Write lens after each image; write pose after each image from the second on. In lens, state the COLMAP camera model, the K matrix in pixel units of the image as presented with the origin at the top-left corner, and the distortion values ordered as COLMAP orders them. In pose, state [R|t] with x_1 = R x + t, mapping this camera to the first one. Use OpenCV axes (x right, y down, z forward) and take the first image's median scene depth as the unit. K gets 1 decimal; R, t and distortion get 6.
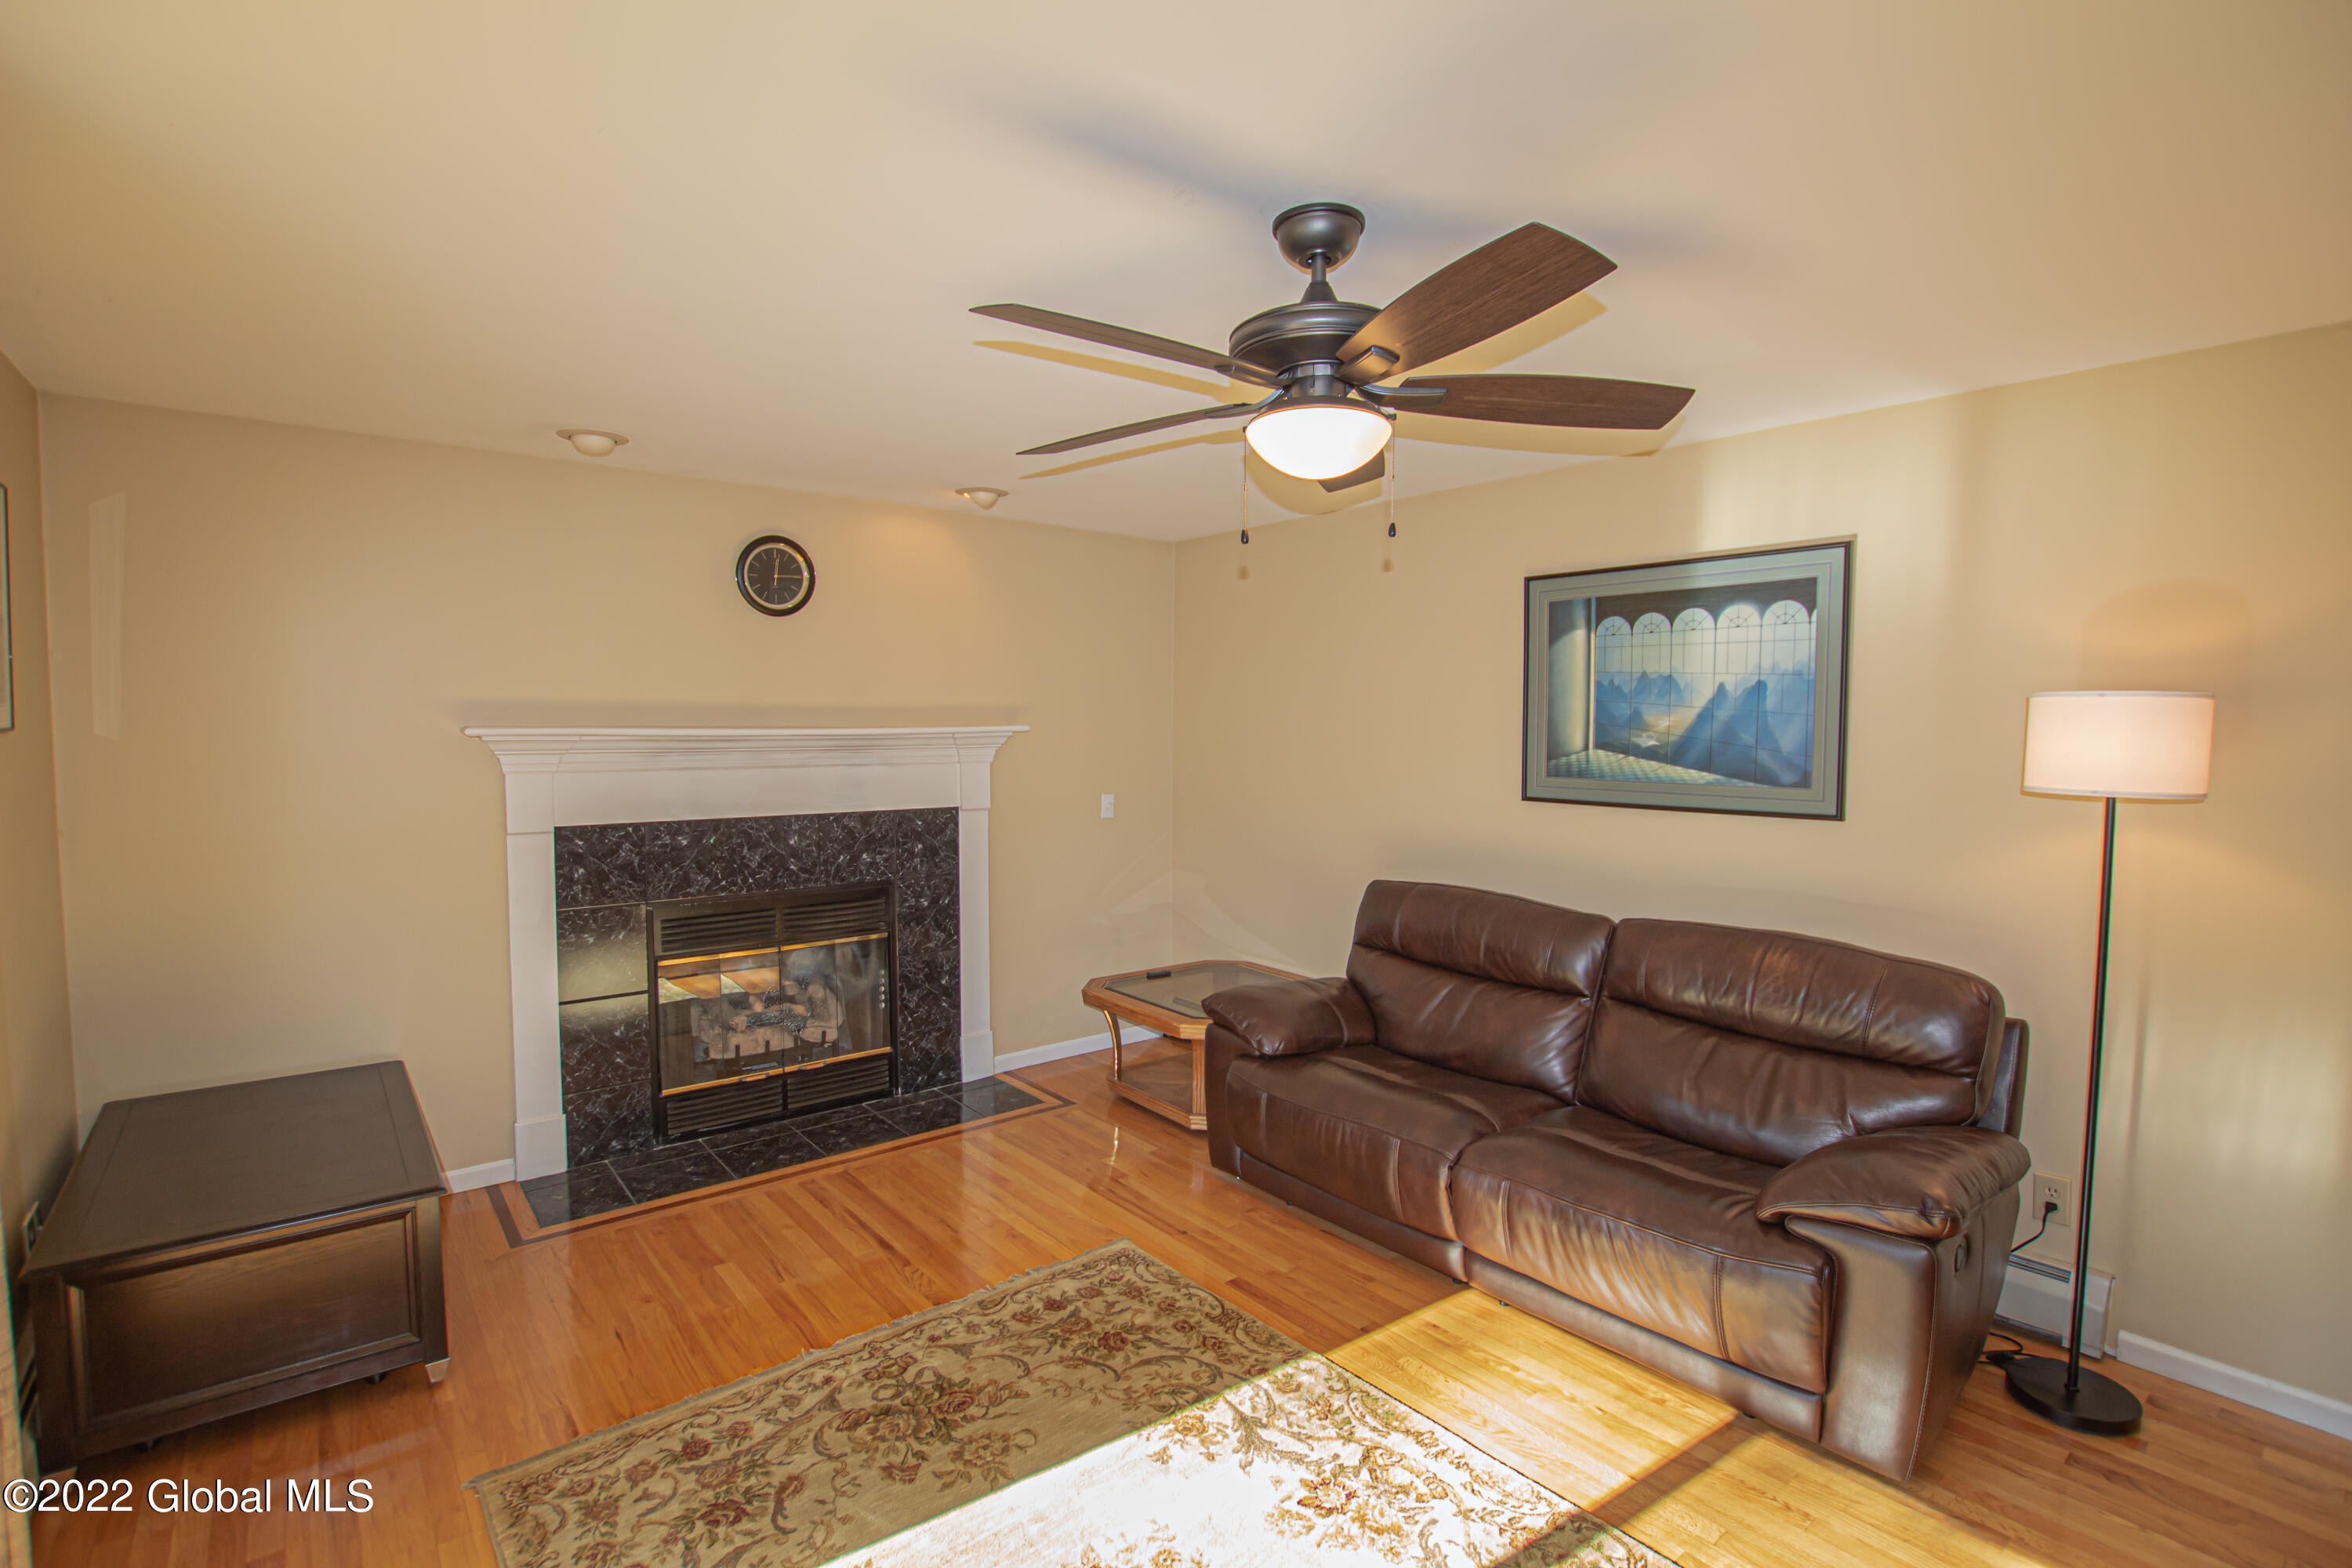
lens RADIAL K [[1090.4, 0, 1176.0], [0, 1090.4, 792.0], [0, 0, 1]] dist [-0.027432, 0.001383]
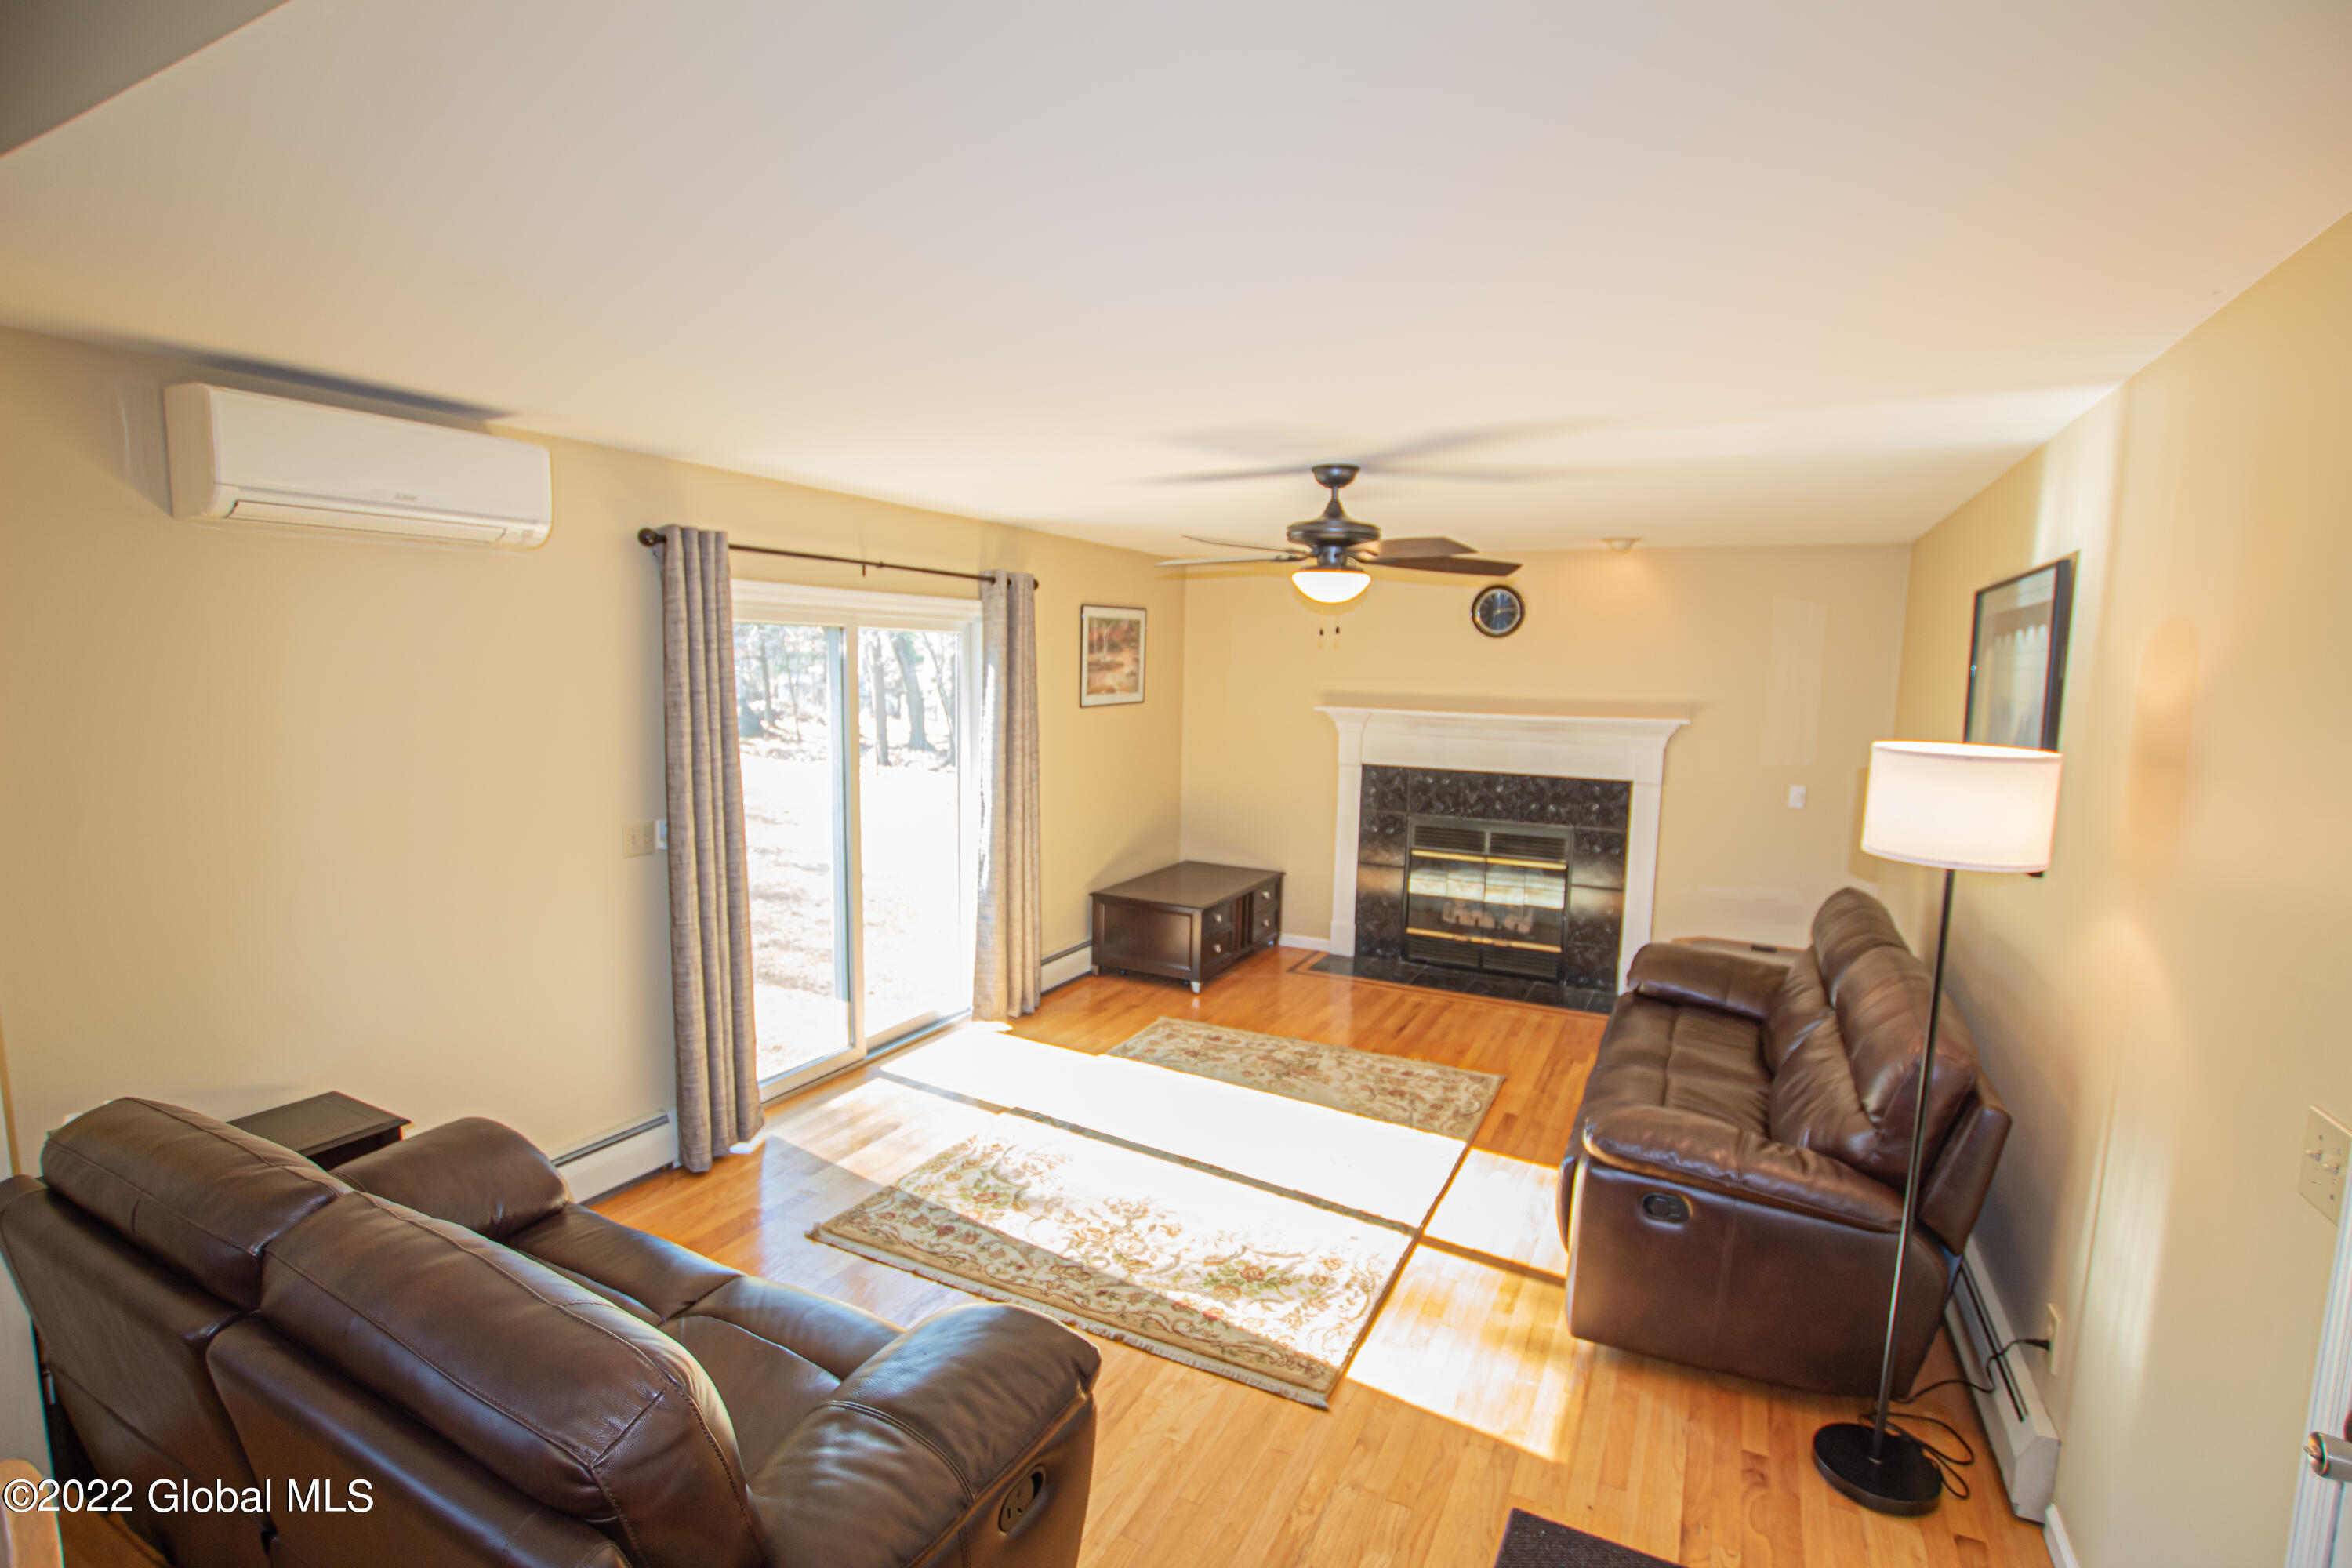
lens RADIAL K [[1090.4, 0, 1176.0], [0, 1090.4, 792.0], [0, 0, 1]] dist [-0.027432, 0.001383]
pose [[0.395540, 0.111473, -0.911659, 0.910066], [-0.077045, 0.993136, 0.088008, -0.053211], [0.915212, 0.035428, 0.401413, -0.001157]]
